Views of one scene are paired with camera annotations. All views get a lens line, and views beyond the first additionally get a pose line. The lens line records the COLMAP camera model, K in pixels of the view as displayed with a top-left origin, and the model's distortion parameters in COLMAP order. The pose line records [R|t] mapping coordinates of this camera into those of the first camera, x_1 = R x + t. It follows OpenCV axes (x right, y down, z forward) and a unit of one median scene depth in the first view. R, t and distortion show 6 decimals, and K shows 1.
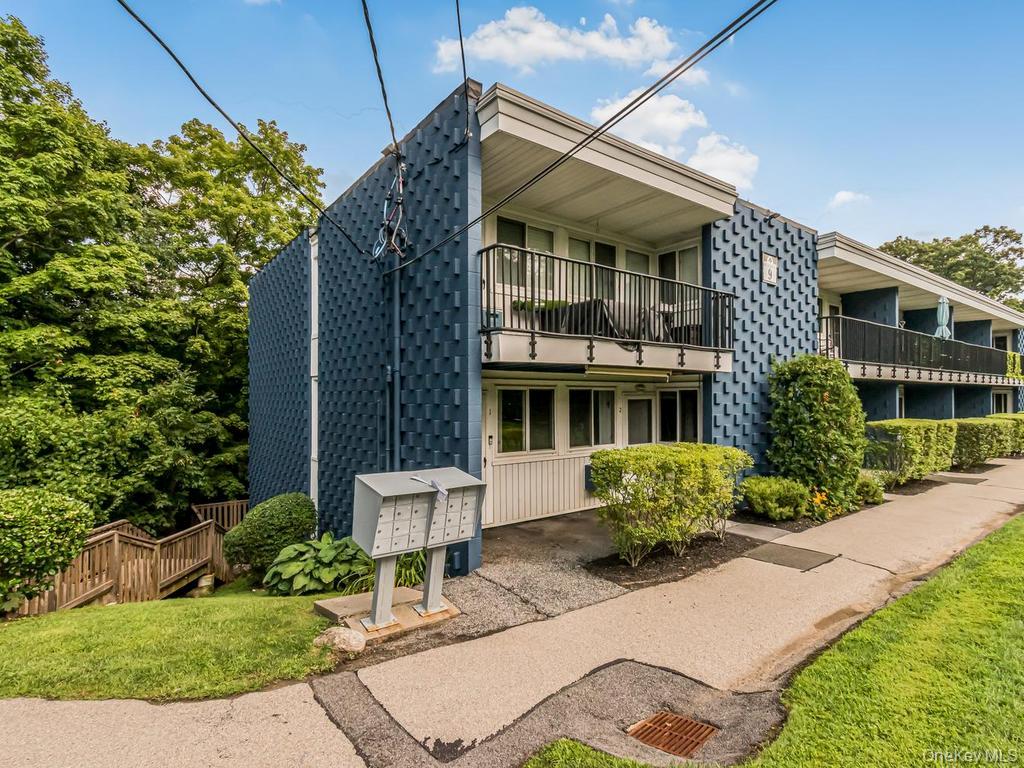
lens RADIAL K [[586.5, 0, 498.9], [0, 586.5, 387.6], [0, 0, 1]] dist [0.003377, -0.003311]
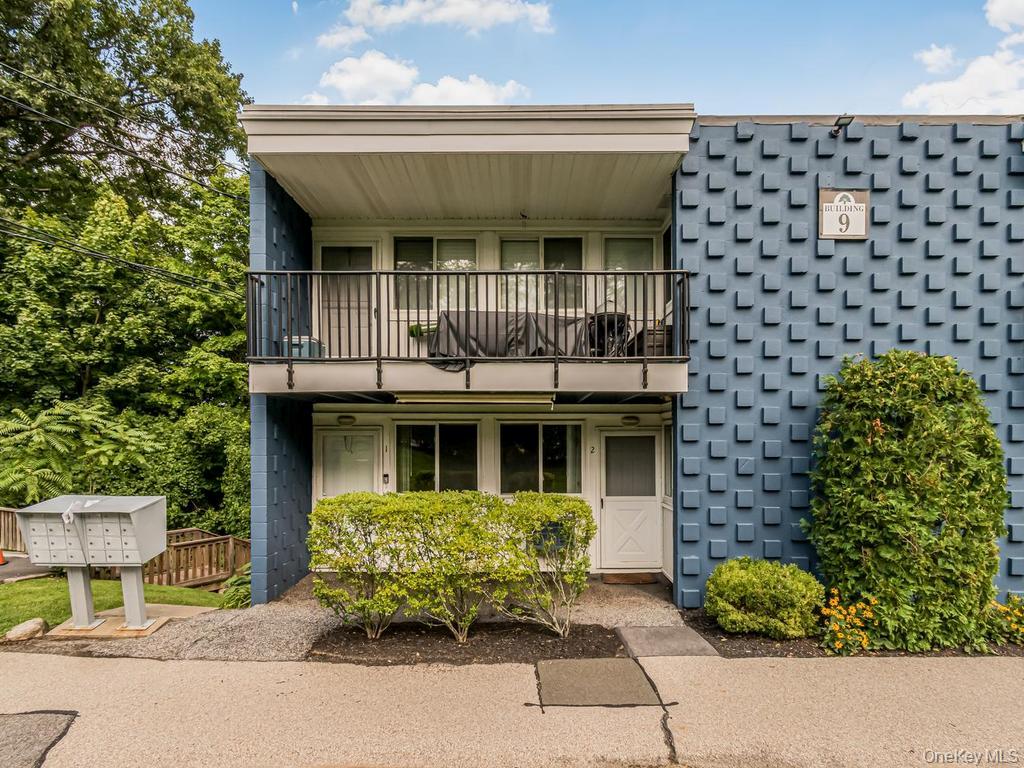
lens RADIAL K [[578.8, 0, 512.2], [0, 578.8, 431.0], [0, 0, 1]] dist [0.000781, -0.000220]
pose [[0.756926, -0.009628, -0.653430, 0.833213], [0.010896, 0.999938, -0.002111, 0.020857], [0.653410, -0.005522, 0.756984, 0.480162]]
